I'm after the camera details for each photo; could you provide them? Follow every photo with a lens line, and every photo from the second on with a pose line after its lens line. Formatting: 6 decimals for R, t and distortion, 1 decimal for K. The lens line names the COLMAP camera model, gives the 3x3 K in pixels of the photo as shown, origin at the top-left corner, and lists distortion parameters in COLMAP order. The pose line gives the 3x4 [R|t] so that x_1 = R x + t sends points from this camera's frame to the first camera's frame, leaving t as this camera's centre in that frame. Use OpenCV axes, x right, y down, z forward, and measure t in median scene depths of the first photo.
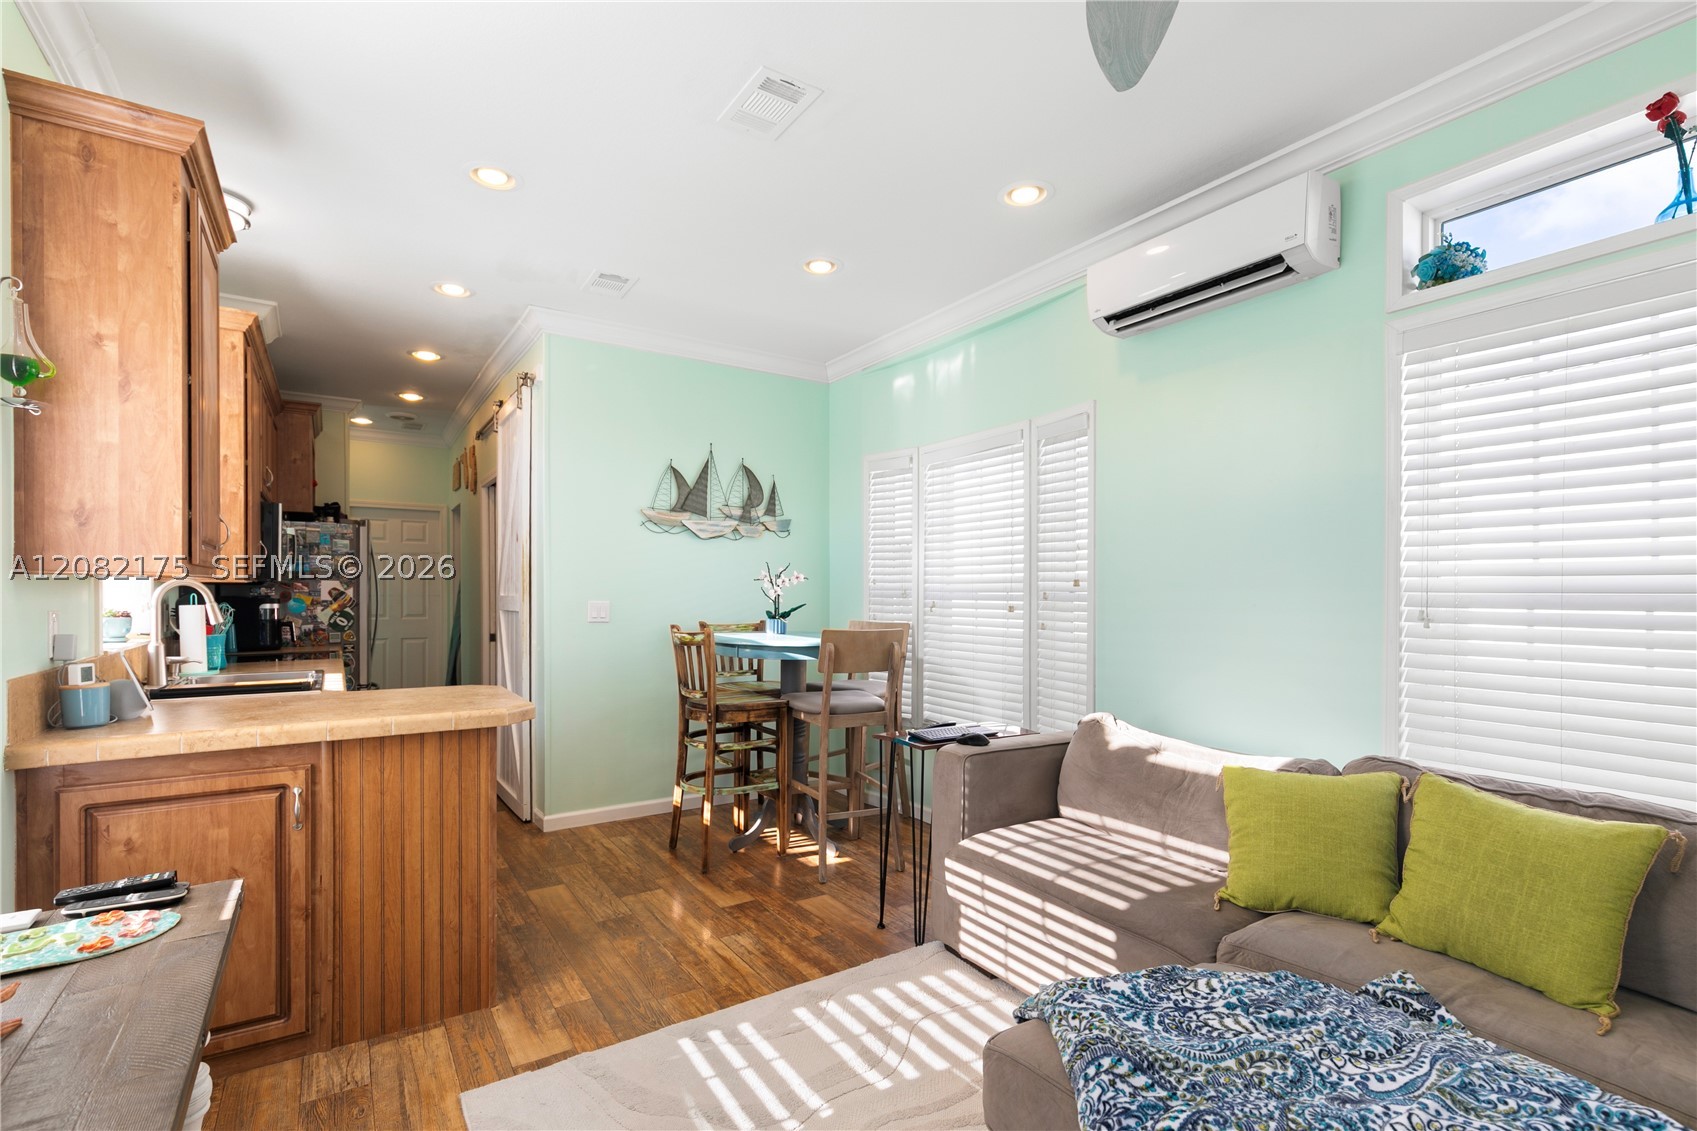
lens RADIAL K [[789.3, 0, 823.0], [0, 789.3, 596.5], [0, 0, 1]] dist [0.012697, -0.001481]
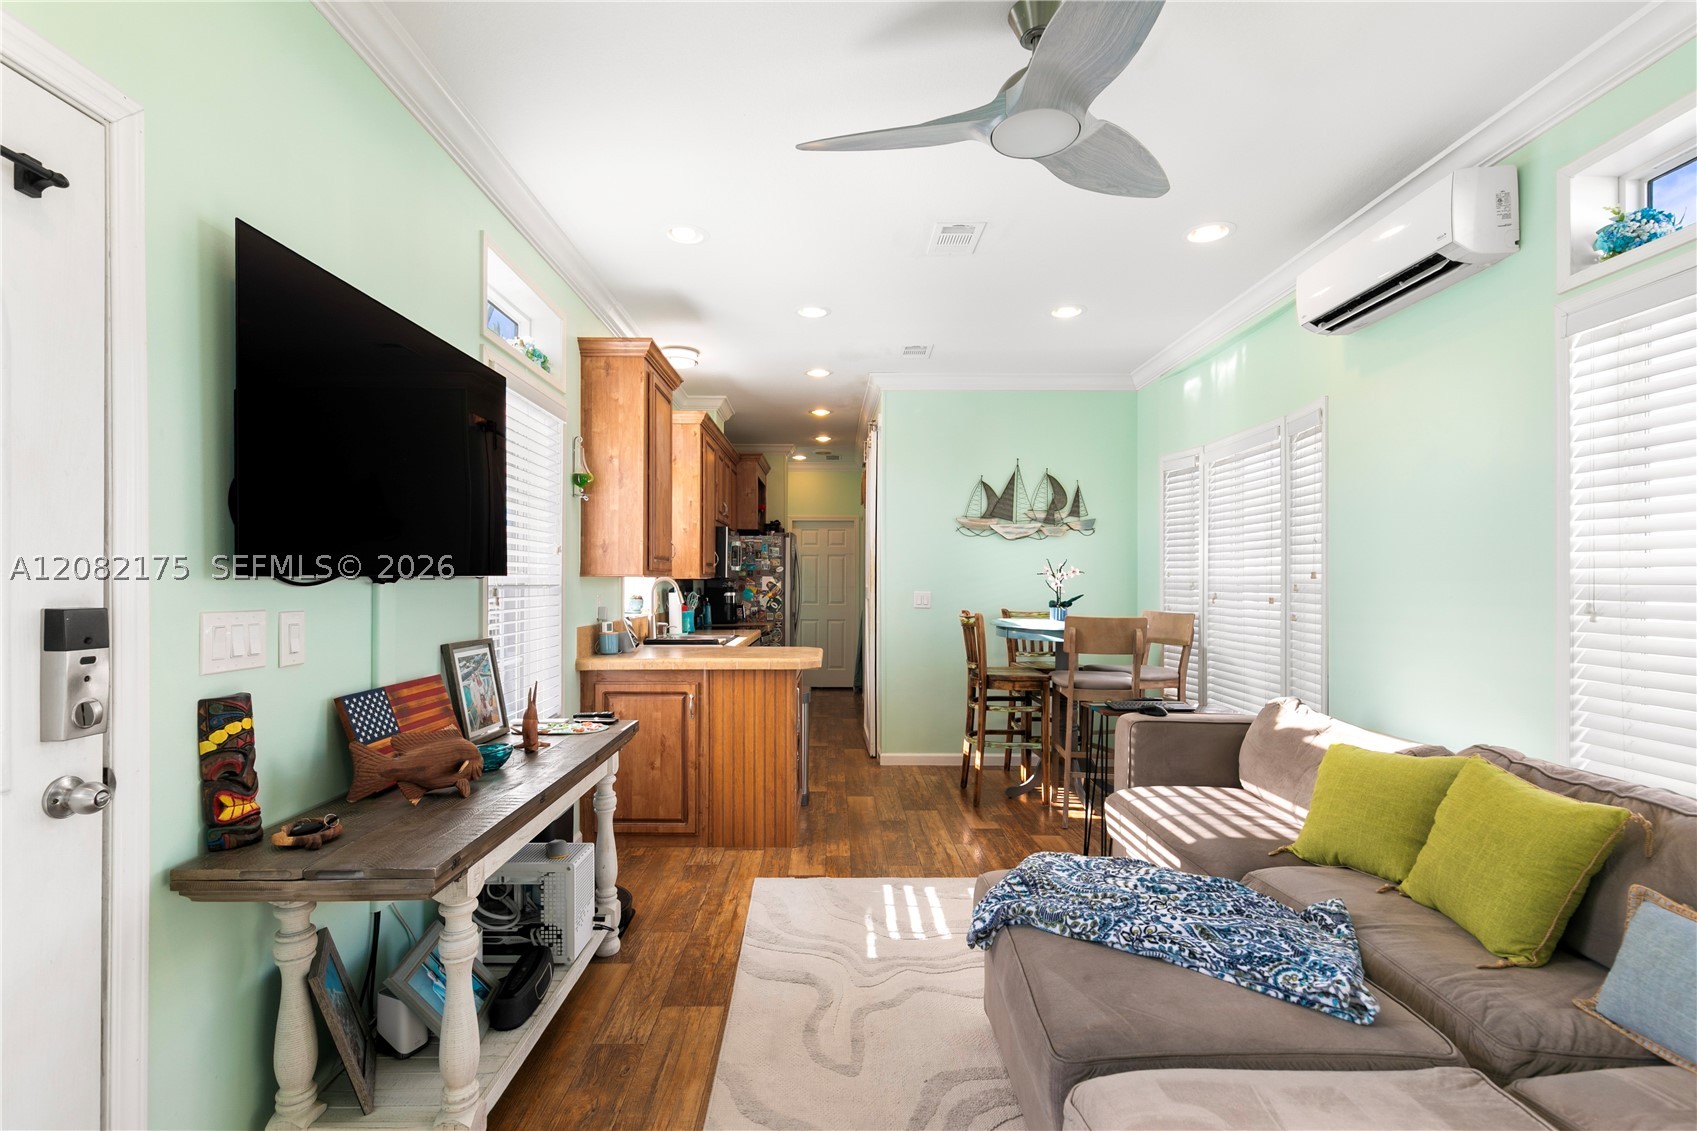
lens RADIAL K [[789.3, 0, 808.4], [0, 789.3, 576.7], [0, 0, 1]] dist [0.012697, -0.001481]
pose [[0.833527, -0.006299, -0.552443, 0.457093], [-0.001884, 0.999897, -0.014244, 0.000636], [0.552475, 0.012914, 0.833429, -0.285519]]
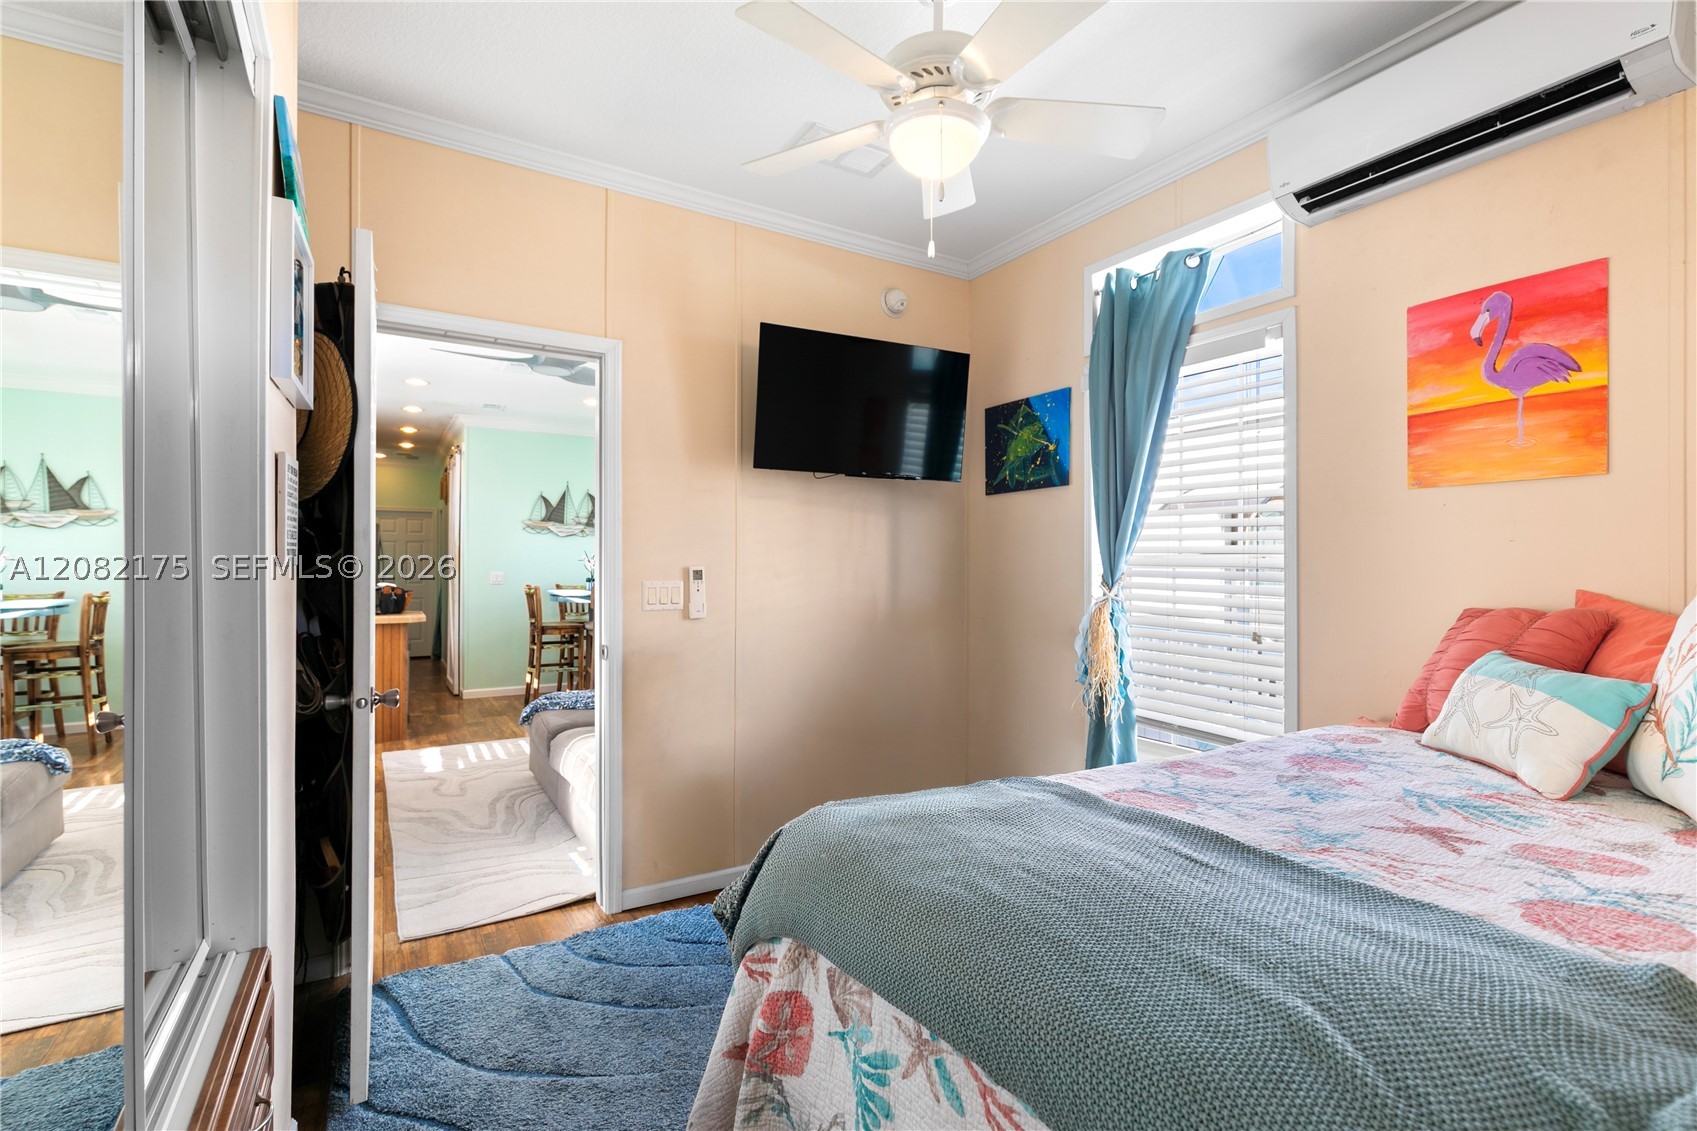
lens RADIAL K [[789.3, 0, 846.2], [0, 789.3, 554.4], [0, 0, 1]] dist [0.012697, -0.001481]
pose [[0.999701, -0.004528, -0.024027, 0.941158], [0.004075, 0.999814, -0.018845, 0.003633], [0.024108, 0.018742, 0.999534, -1.327248]]
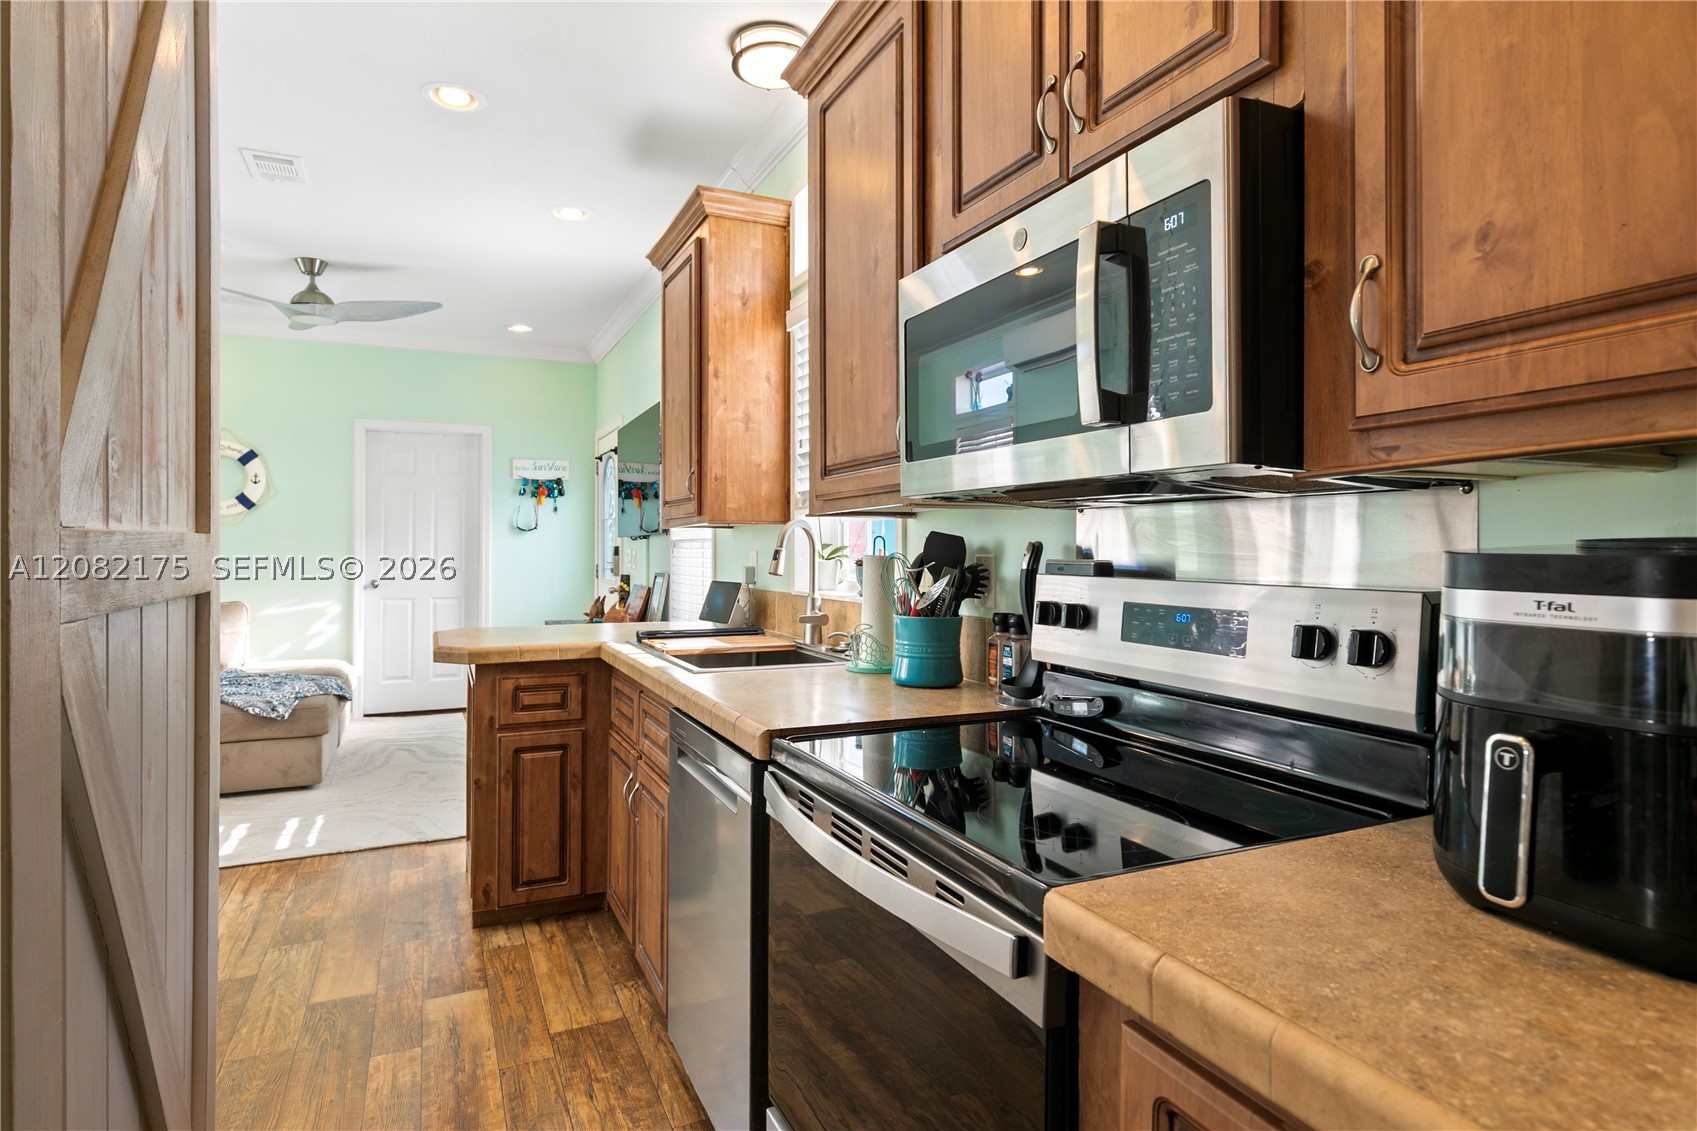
lens RADIAL K [[924.3, 0, 844.3], [0, 924.3, 551.1], [0, 0, 1]] dist [0.040422, 0.000518]
pose [[-0.991621, -0.011334, 0.128680, -1.137147], [-0.009125, 0.999801, 0.017743, -0.023182], [-0.128855, 0.016420, -0.991527, 2.274131]]
